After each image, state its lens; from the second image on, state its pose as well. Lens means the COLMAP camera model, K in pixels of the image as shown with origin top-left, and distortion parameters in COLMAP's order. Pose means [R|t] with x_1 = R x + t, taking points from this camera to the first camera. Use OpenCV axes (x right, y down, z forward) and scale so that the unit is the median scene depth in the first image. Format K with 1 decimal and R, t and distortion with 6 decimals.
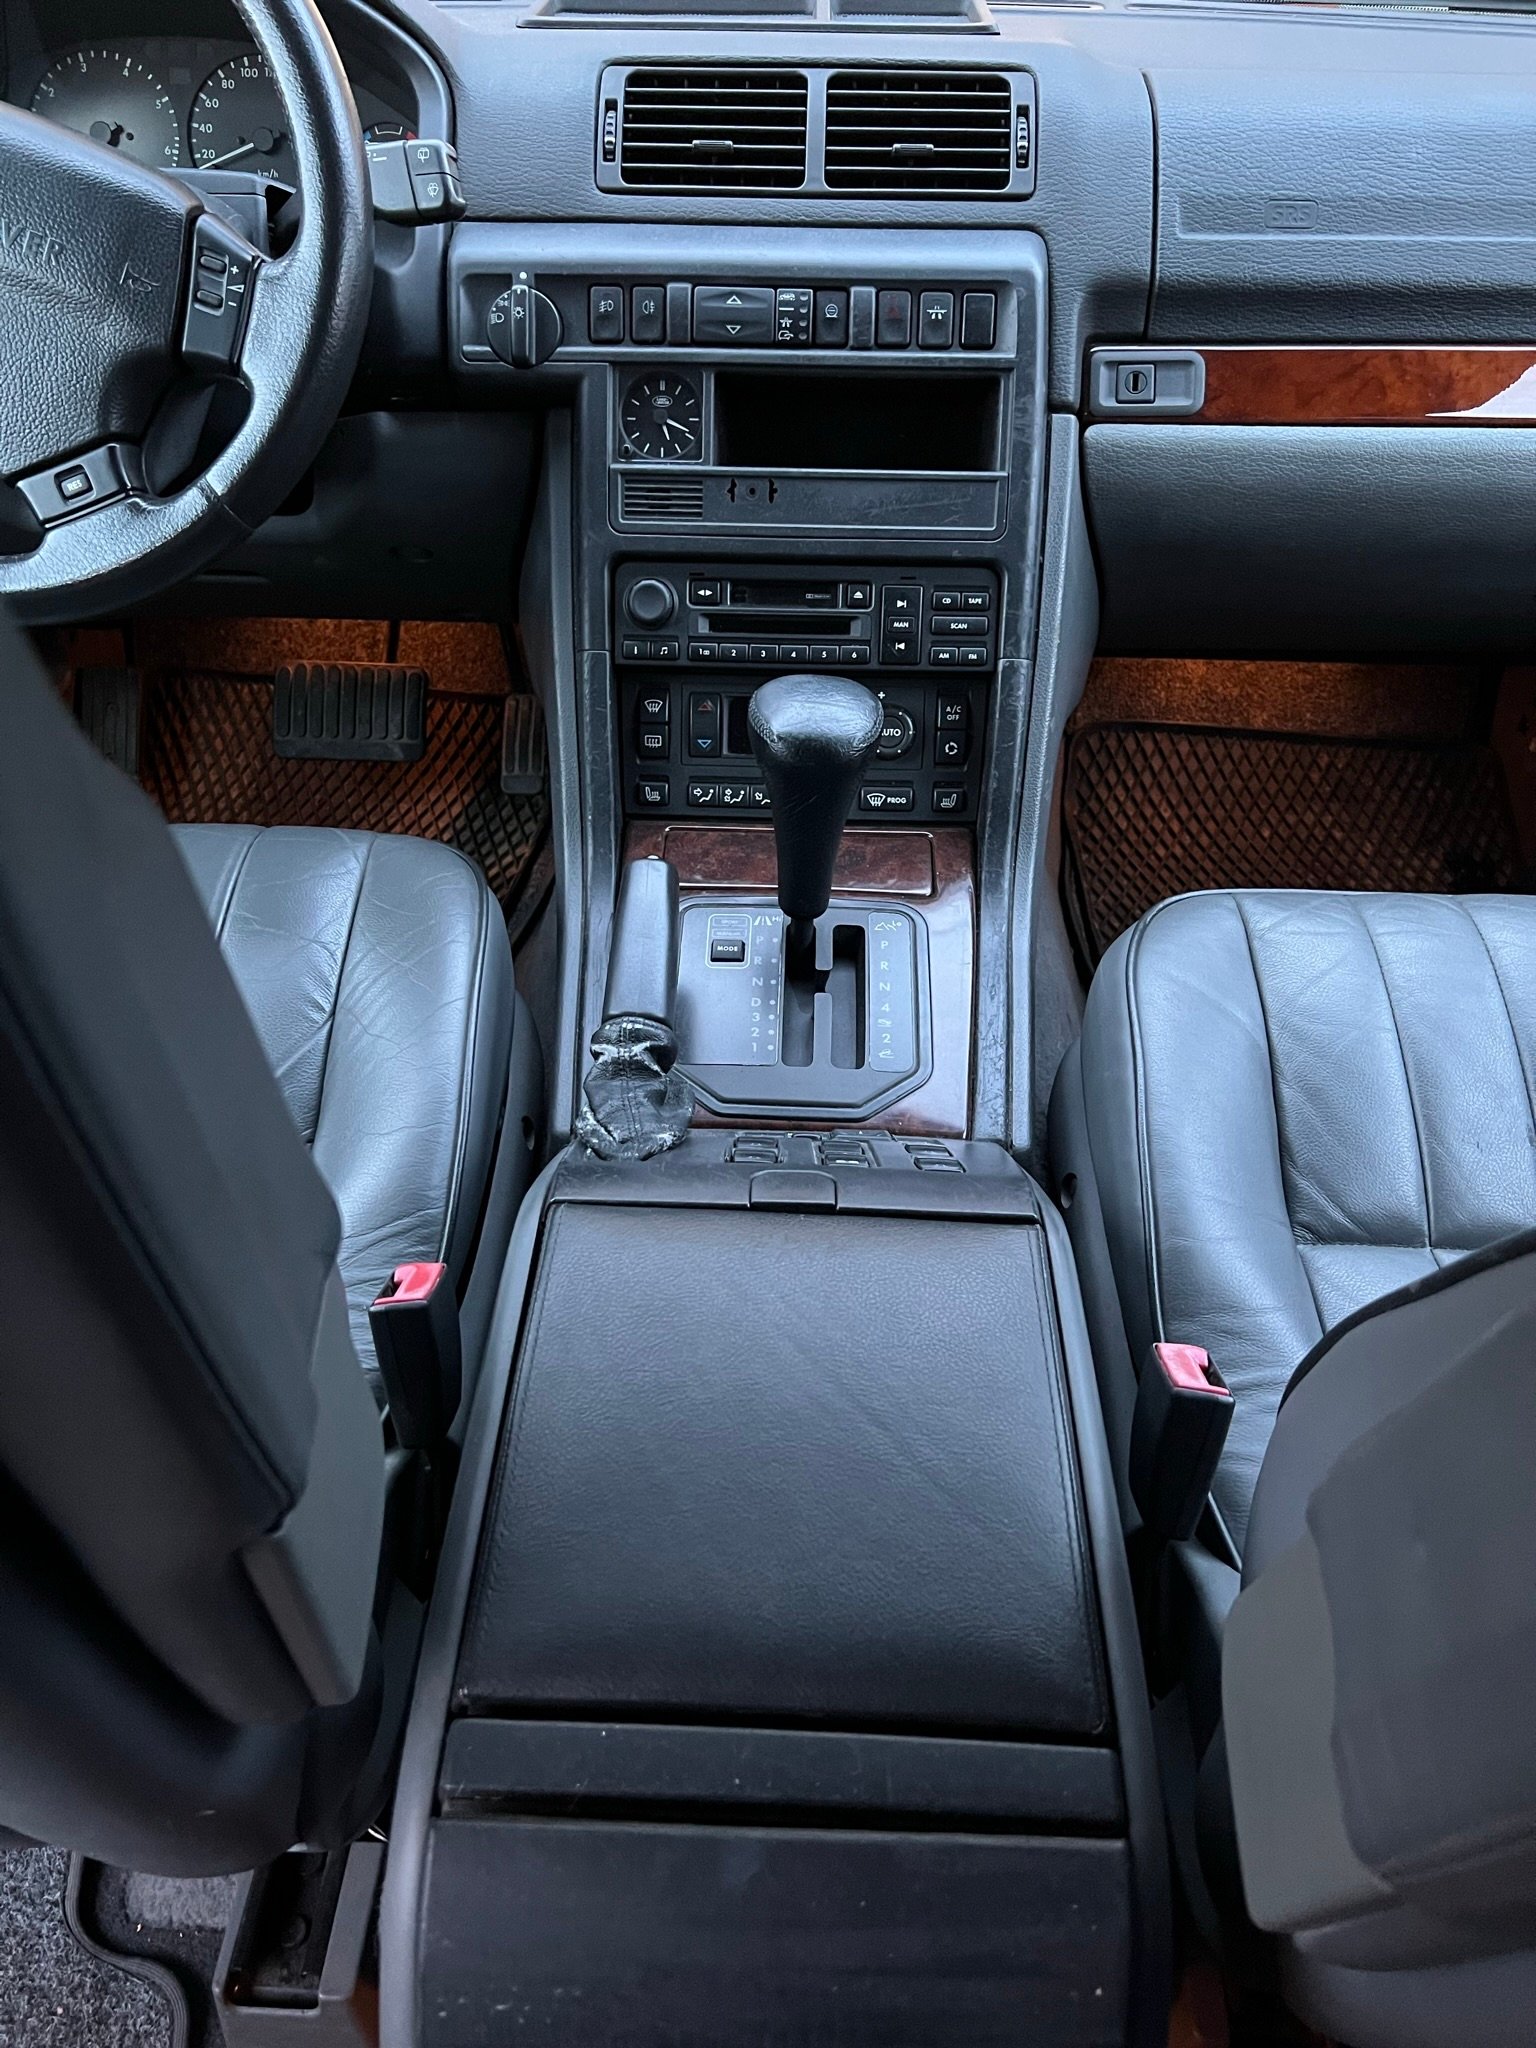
lens RADIAL K [[1538.4, 0, 760.2], [0, 1538.4, 1050.1], [0, 0, 1]] dist [-0.004893, -0.000384]
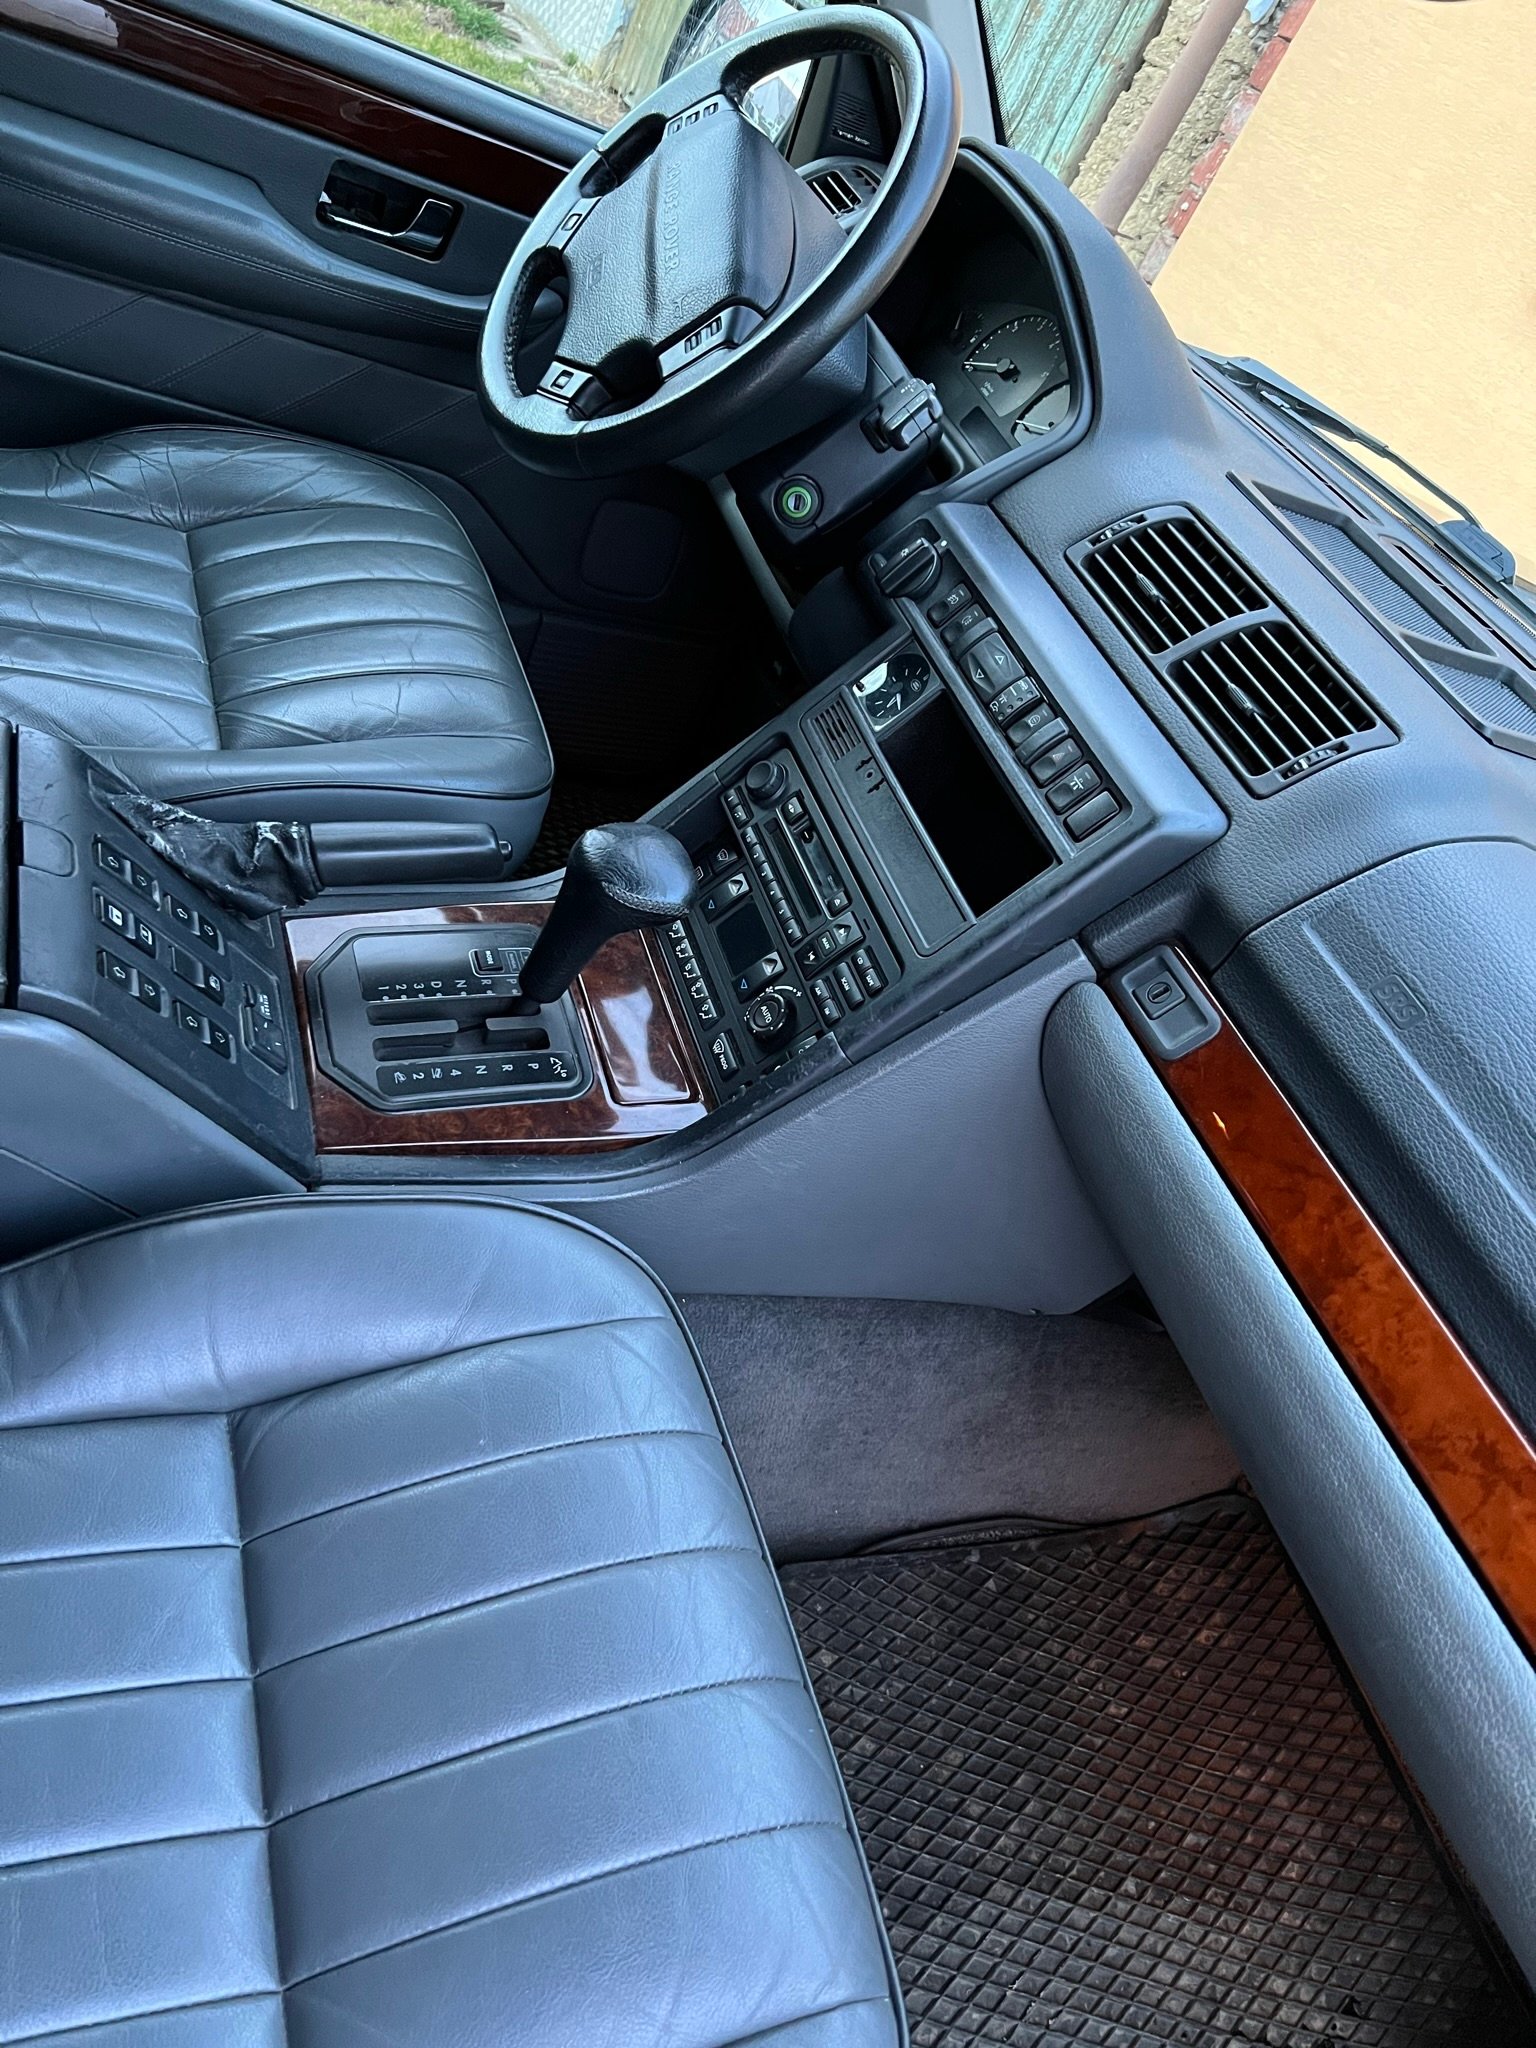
lens RADIAL K [[1538.4, 0, 760.2], [0, 1538.4, 1050.1], [0, 0, 1]] dist [-0.004893, -0.000384]
pose [[0.333293, 0.725187, -0.602512, 0.740394], [-0.864779, 0.489718, 0.111055, -0.320813], [0.375596, 0.484026, 0.790346, 0.223456]]
